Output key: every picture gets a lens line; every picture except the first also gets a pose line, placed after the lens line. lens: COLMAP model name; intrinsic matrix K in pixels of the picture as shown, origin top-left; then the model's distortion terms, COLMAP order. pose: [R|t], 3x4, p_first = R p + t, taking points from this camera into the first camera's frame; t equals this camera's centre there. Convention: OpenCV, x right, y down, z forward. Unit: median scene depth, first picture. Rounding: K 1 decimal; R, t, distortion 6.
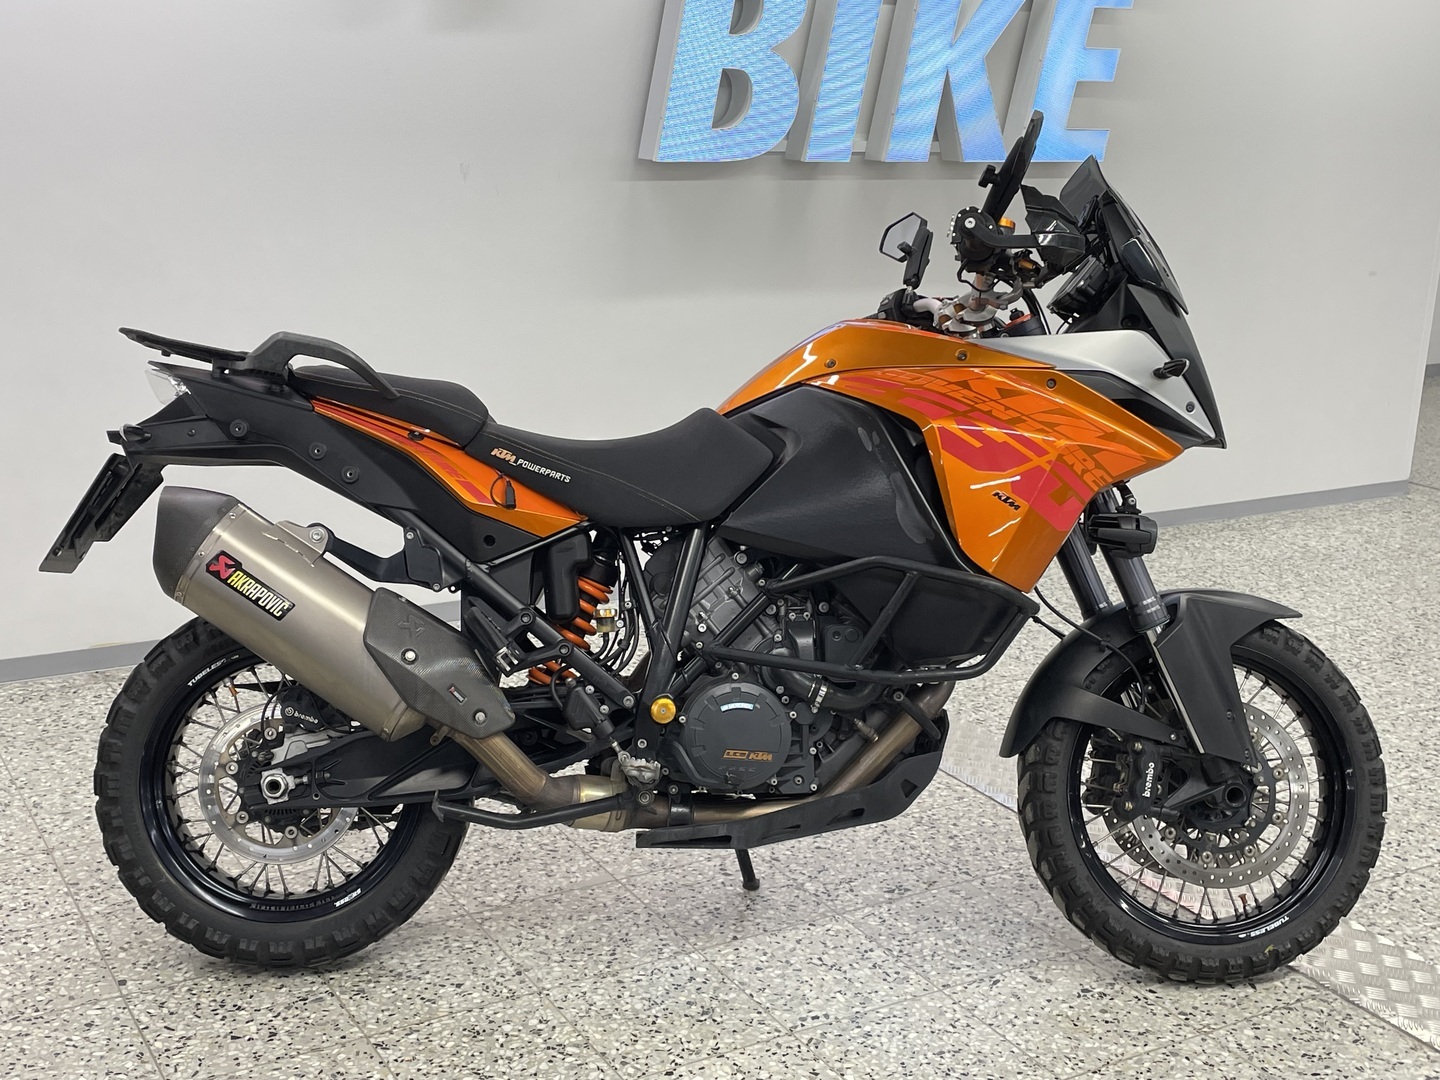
lens RADIAL K [[1731.3, 0, 705.8], [0, 1731.3, 547.0], [0, 0, 1]] dist [0.055539, 0.000000]
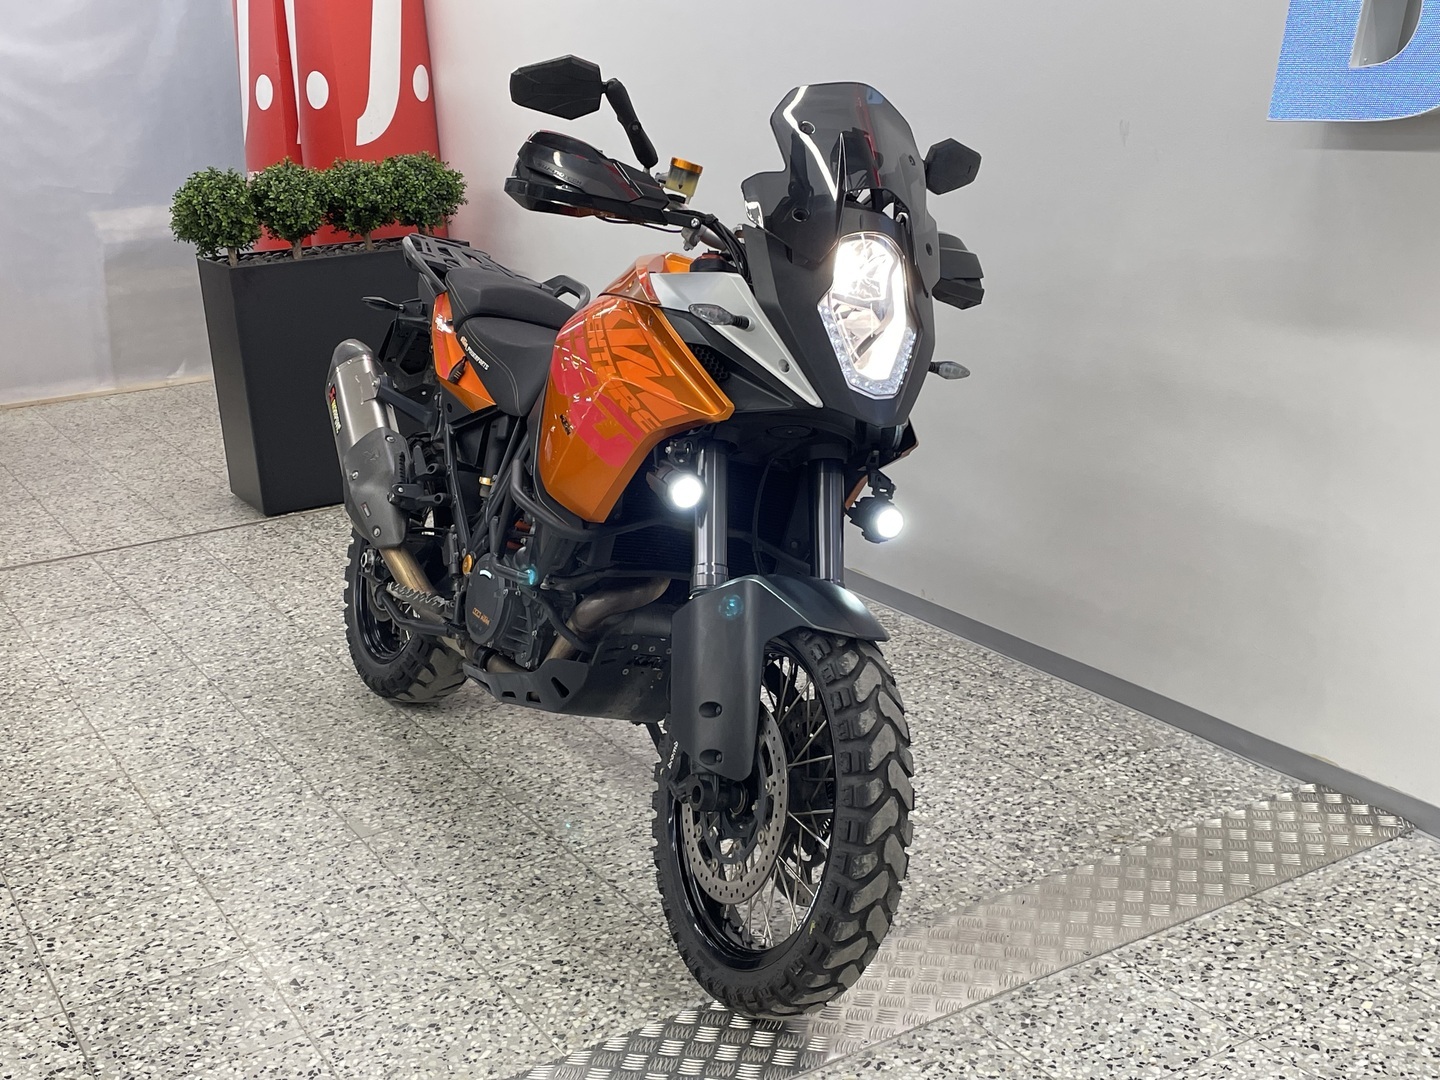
lens RADIAL K [[1731.3, 0, 729.8], [0, 1731.3, 530.1], [0, 0, 1]] dist [0.055539, 0.000000]
pose [[0.459333, 0.184835, -0.868821, 1.081784], [-0.187016, 0.976310, 0.108829, -0.092007], [0.868354, 0.112495, 0.483018, 0.566018]]
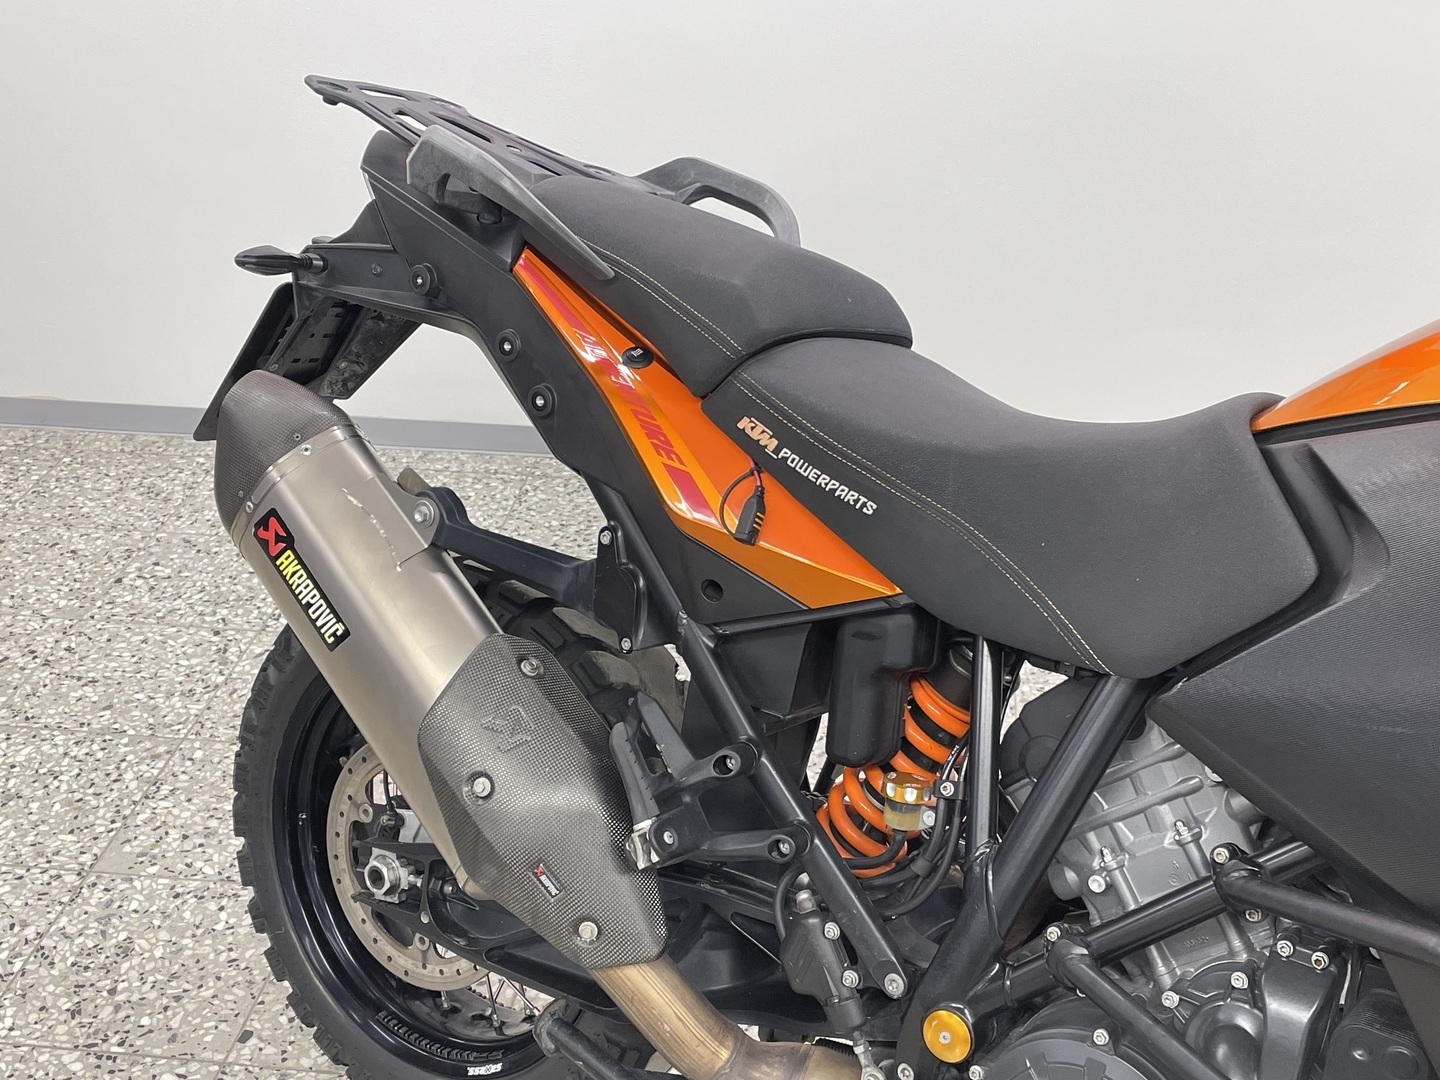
lens RADIAL K [[1731.3, 0, 705.2], [0, 1731.3, 535.3], [0, 0, 1]] dist [0.055539, 0.000000]
pose [[0.781661, 0.258122, -0.567785, 0.156534], [-0.128366, 0.957433, 0.258542, -0.148680], [0.610351, -0.129208, 0.781522, 0.595223]]
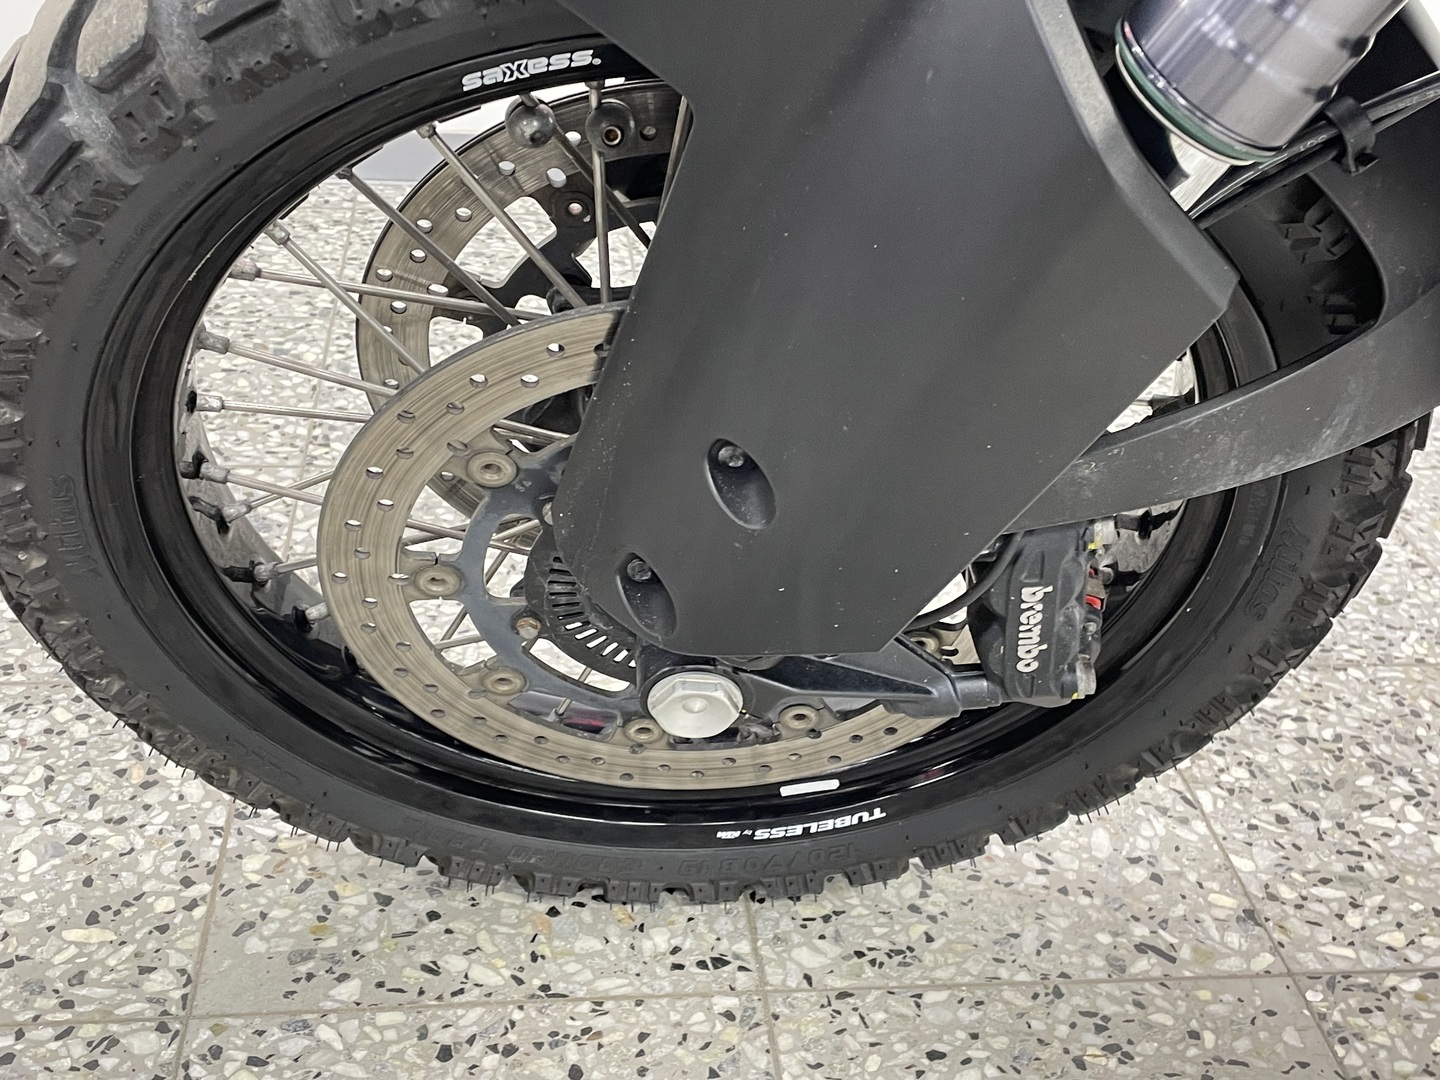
lens RADIAL K [[1703.2, 0, 725.6], [0, 1703.2, 542.7], [0, 0, 1]] dist [0.051294, 0.000000]
pose [[0.913792, 0.228270, -0.335973, -0.301201], [-0.139291, 0.953095, 0.268715, 0.060595], [0.381554, -0.198751, 0.902726, 0.799480]]
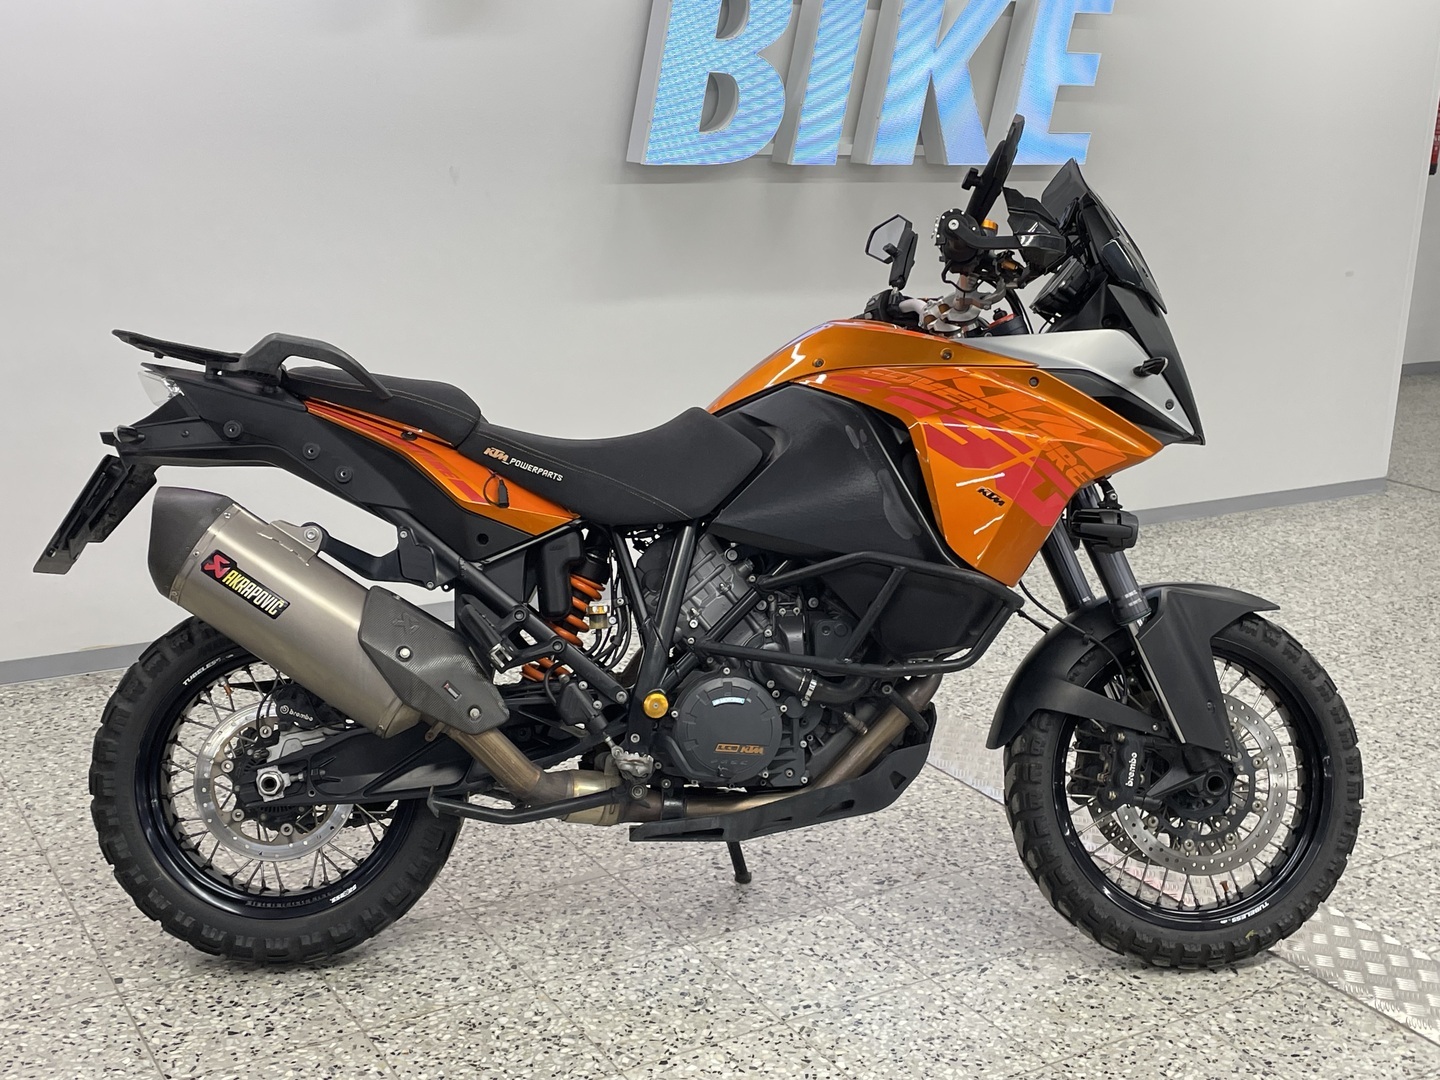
lens RADIAL K [[1731.3, 0, 734.6], [0, 1731.3, 543.4], [0, 0, 1]] dist [0.055539, 0.000000]
pose [[0.999715, -0.005929, 0.023135, -0.001241], [0.006014, 0.999975, -0.003626, 0.003408], [-0.023113, 0.003764, 0.999726, -0.015243]]
